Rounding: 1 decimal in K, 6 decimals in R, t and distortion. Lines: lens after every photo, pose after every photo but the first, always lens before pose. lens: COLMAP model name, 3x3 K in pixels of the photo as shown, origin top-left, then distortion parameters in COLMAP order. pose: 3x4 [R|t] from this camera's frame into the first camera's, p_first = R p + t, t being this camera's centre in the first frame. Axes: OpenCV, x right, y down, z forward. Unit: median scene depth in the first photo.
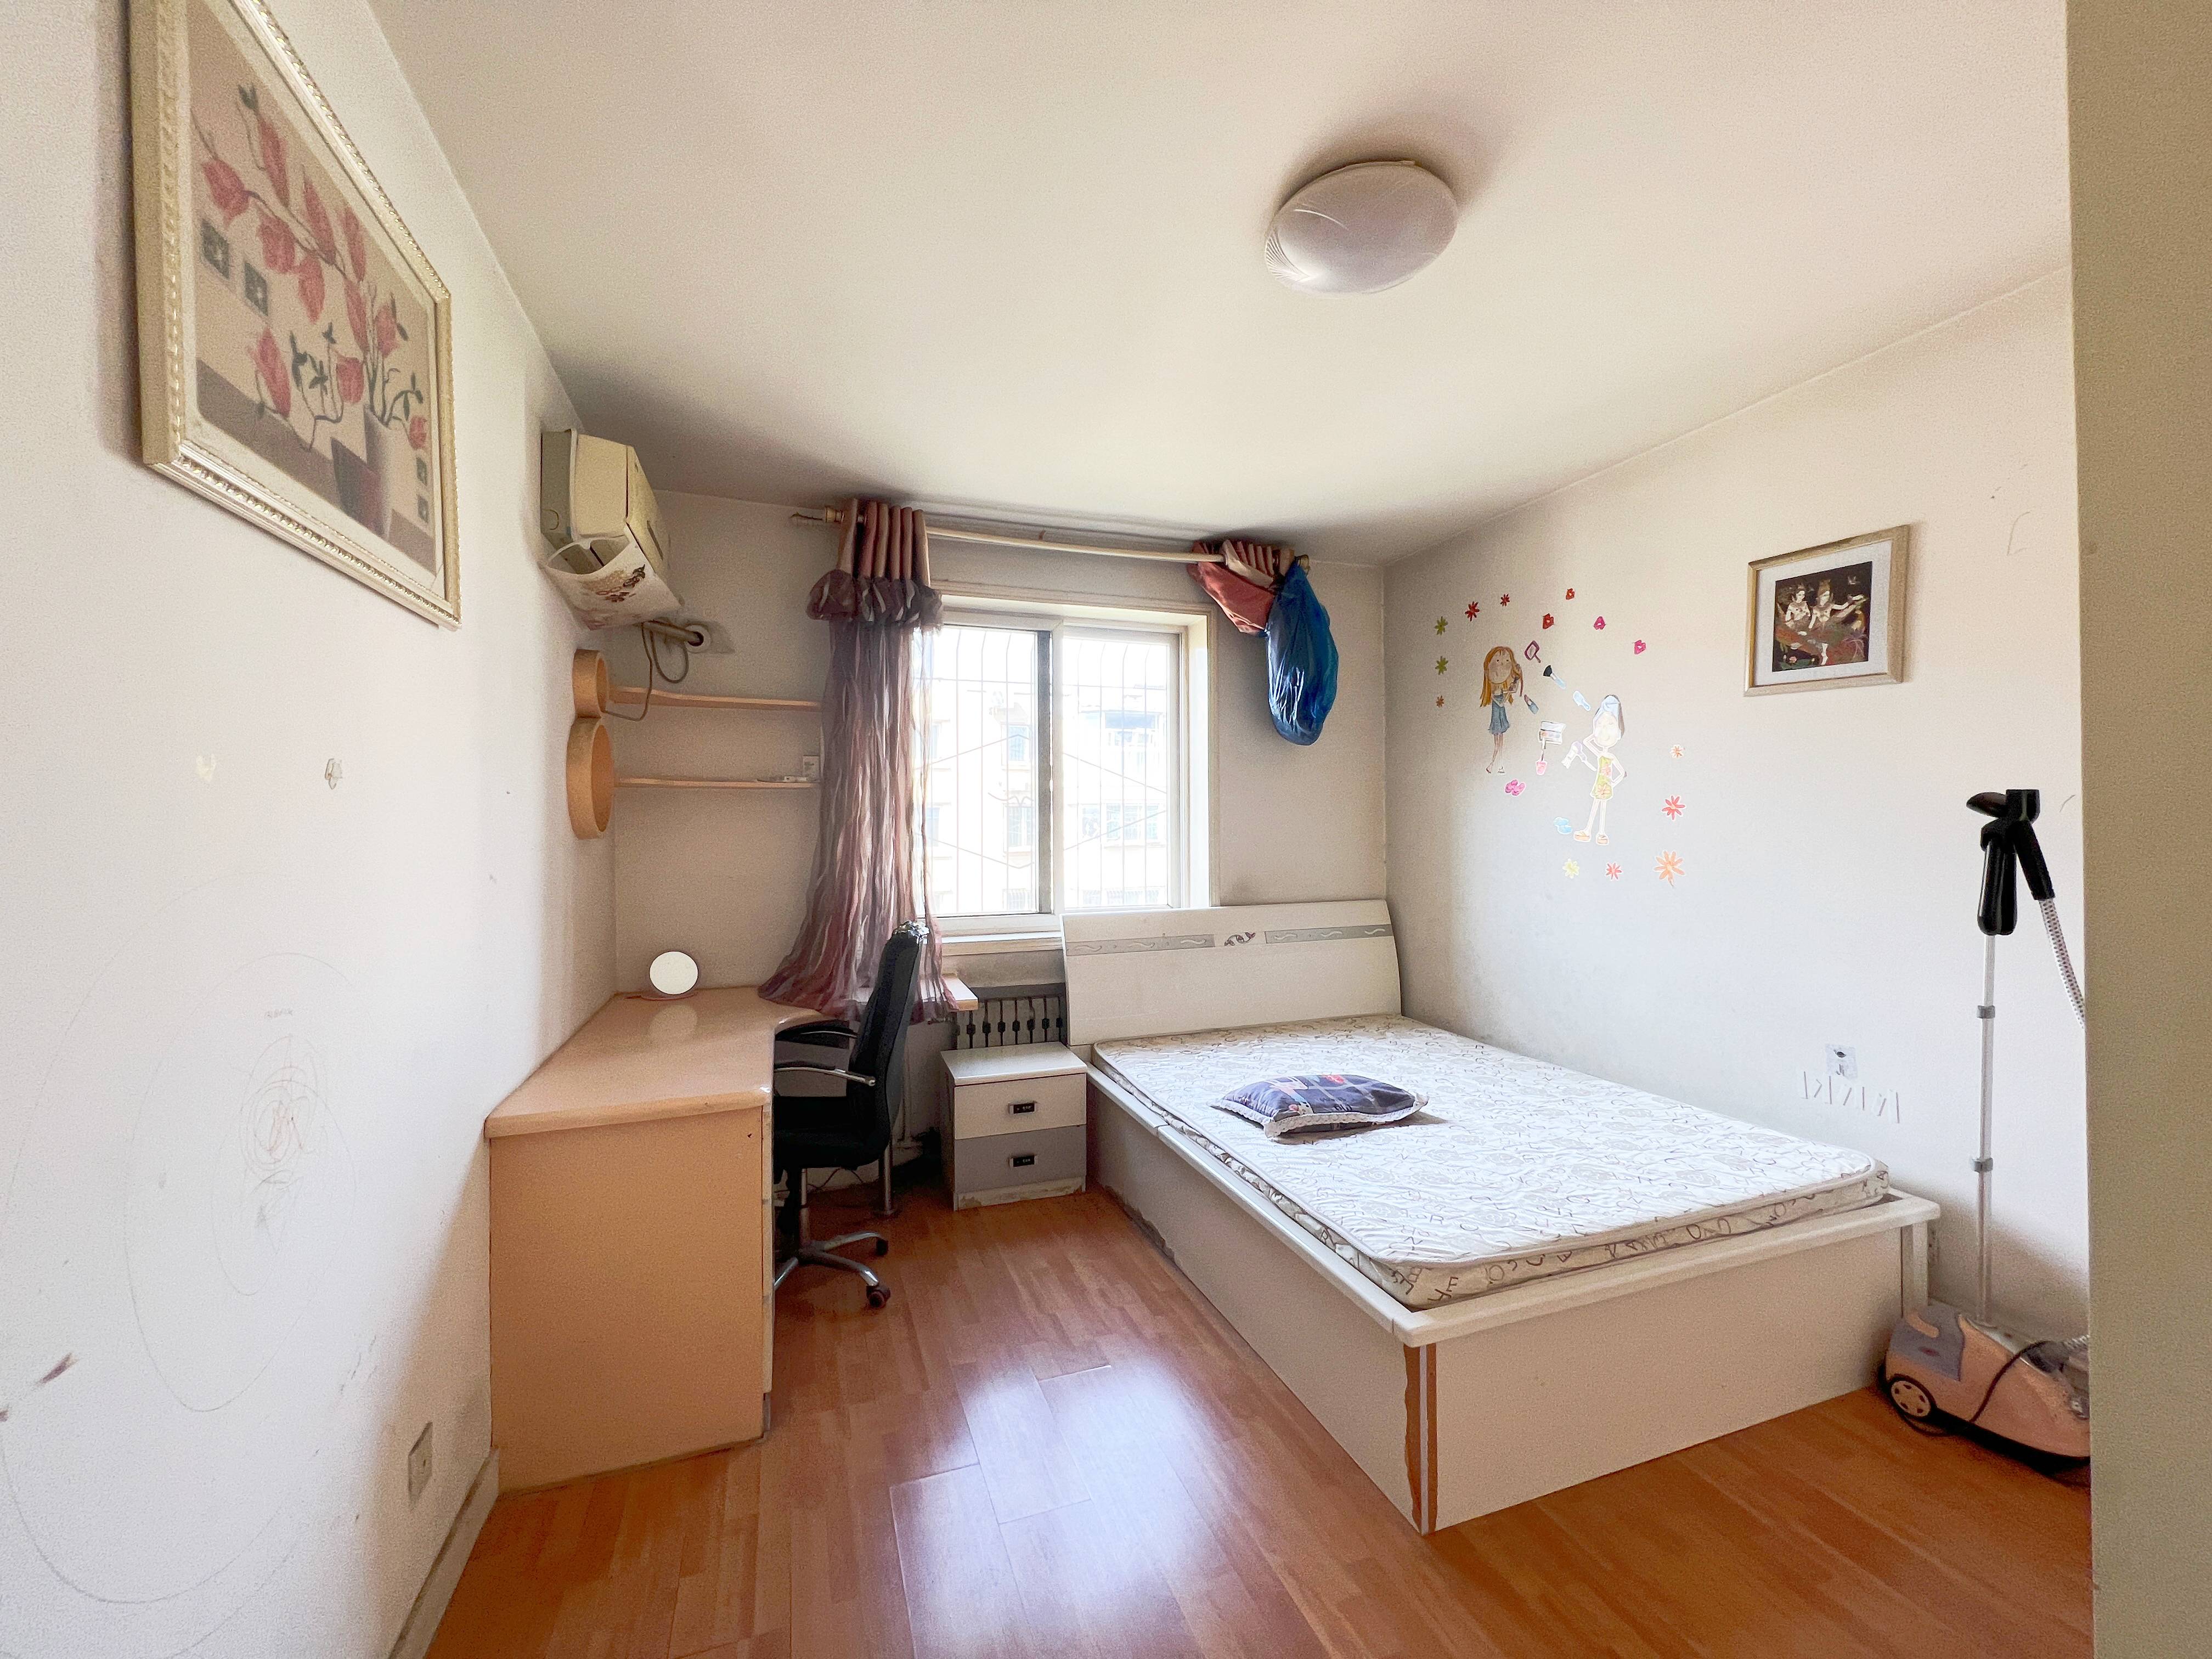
lens RADIAL K [[889.8, 0, 1103.5], [0, 889.8, 833.9], [0, 0, 1]] dist [-0.001322, -0.000182]
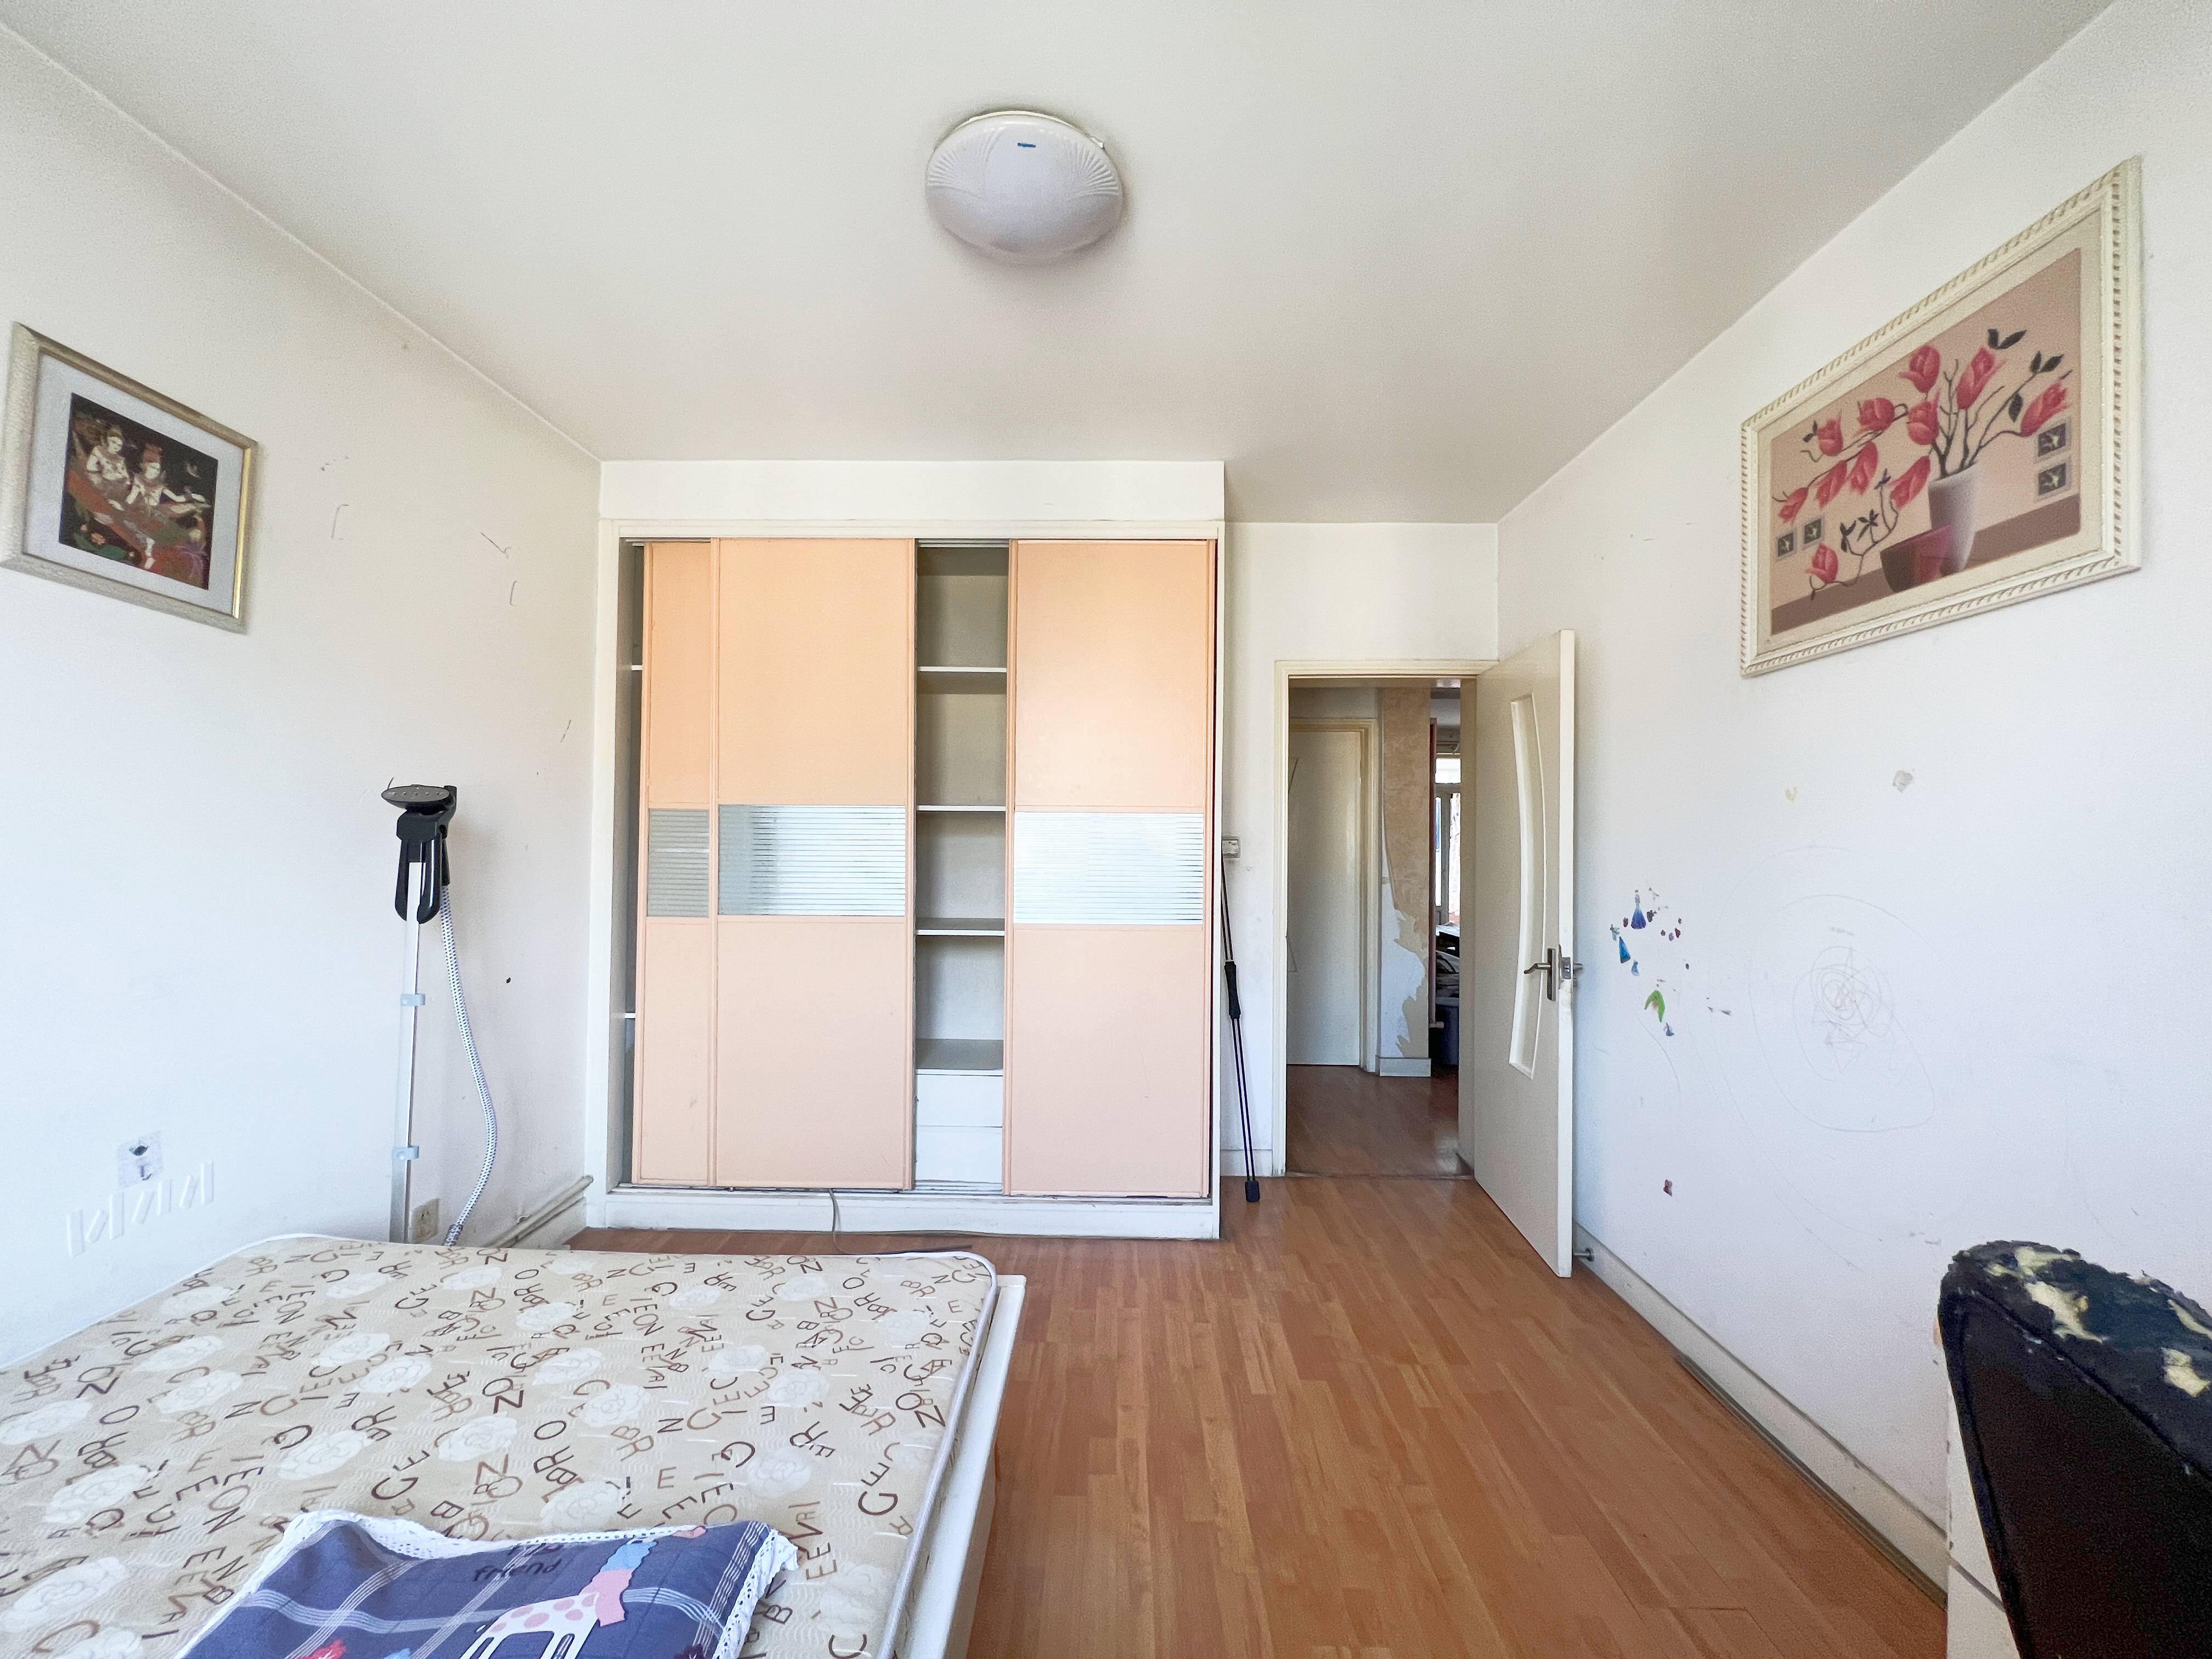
lens RADIAL K [[889.8, 0, 1107.9], [0, 889.8, 824.9], [0, 0, 1]] dist [-0.001322, -0.000182]
pose [[-0.928071, 0.008229, 0.372312, -0.103251], [0.002620, 0.999875, -0.015569, 0.013720], [-0.372394, -0.013473, -0.927977, 1.353609]]
